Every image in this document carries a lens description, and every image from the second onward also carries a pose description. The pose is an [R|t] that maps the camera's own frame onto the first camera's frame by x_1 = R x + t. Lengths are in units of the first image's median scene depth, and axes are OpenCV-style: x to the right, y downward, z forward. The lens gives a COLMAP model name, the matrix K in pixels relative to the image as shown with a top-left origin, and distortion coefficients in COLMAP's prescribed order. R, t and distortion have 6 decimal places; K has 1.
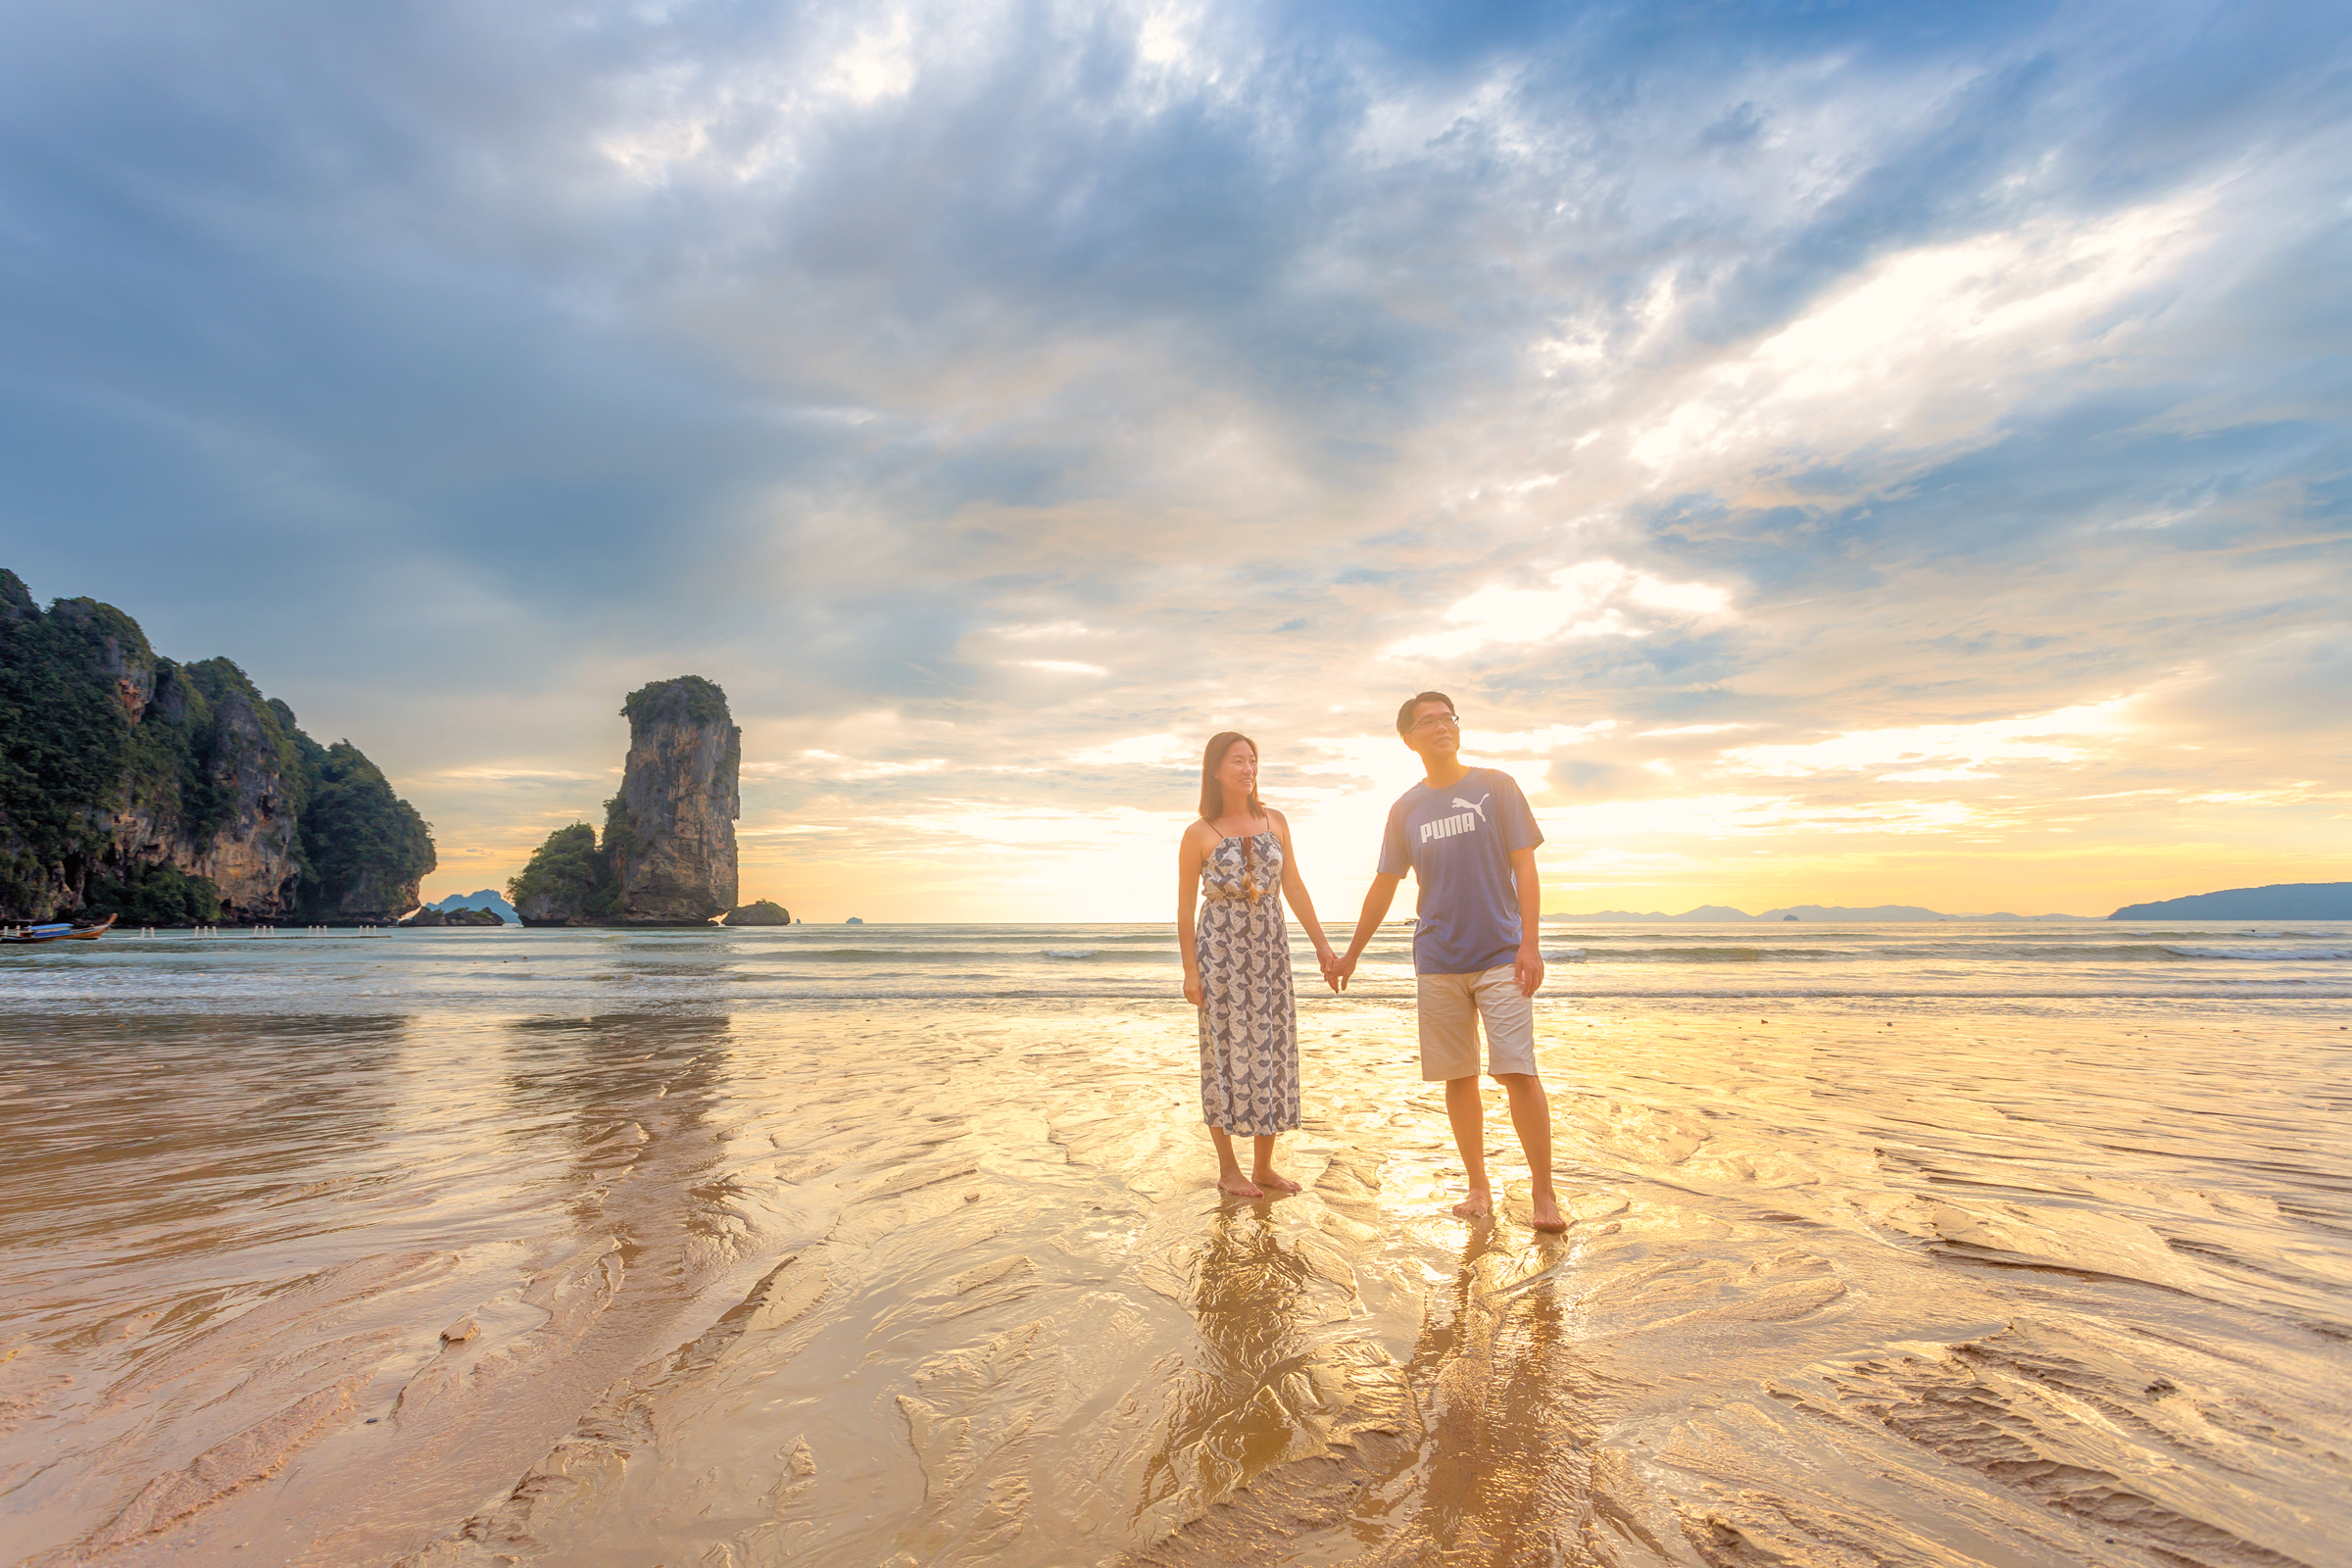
lens RADIAL K [[1078.9, 0, 1122.0], [0, 1078.9, 790.4], [0, 0, 1]] dist [0.003119, 0.001890]
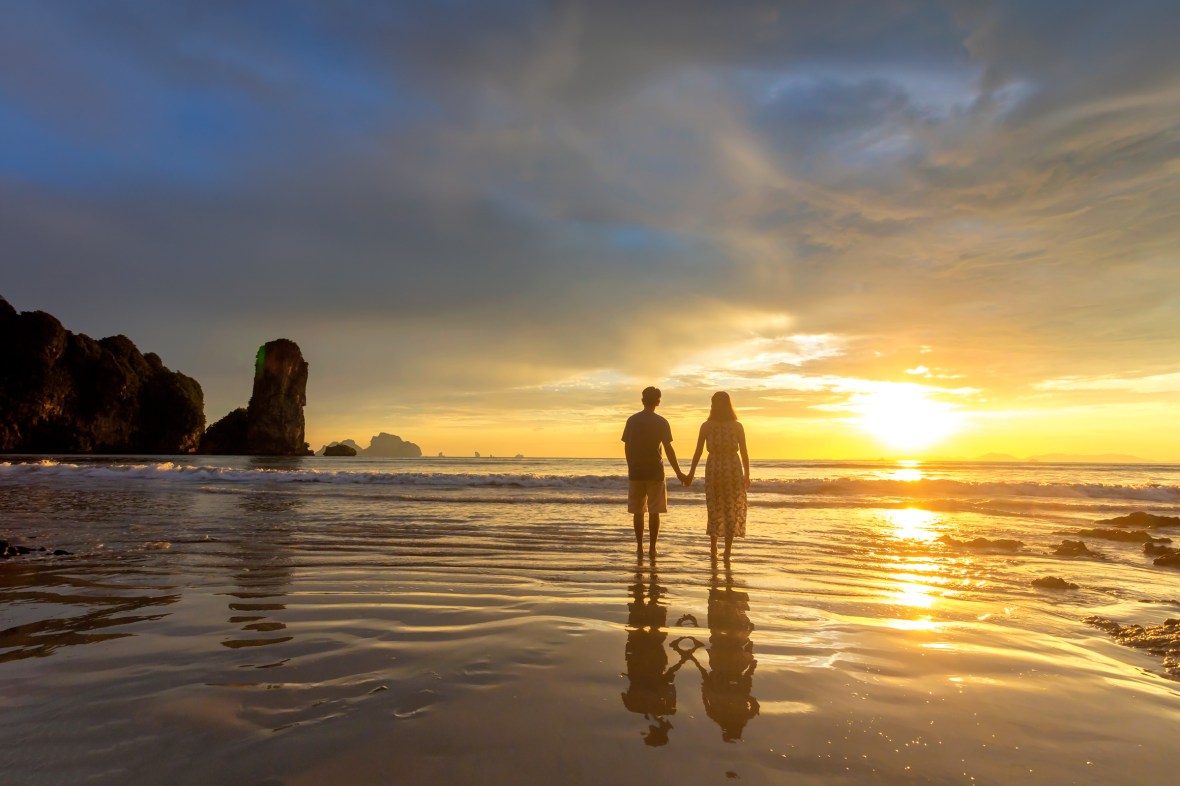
lens RADIAL K [[569.5, 0, 592.9], [0, 569.5, 401.1], [0, 0, 1]] dist [0.000985, 0.005508]
pose [[0.986680, -0.005213, -0.162589, 0.393845], [0.008359, 0.999791, 0.018670, 0.001525], [0.162457, -0.019780, 0.986517, -0.010983]]
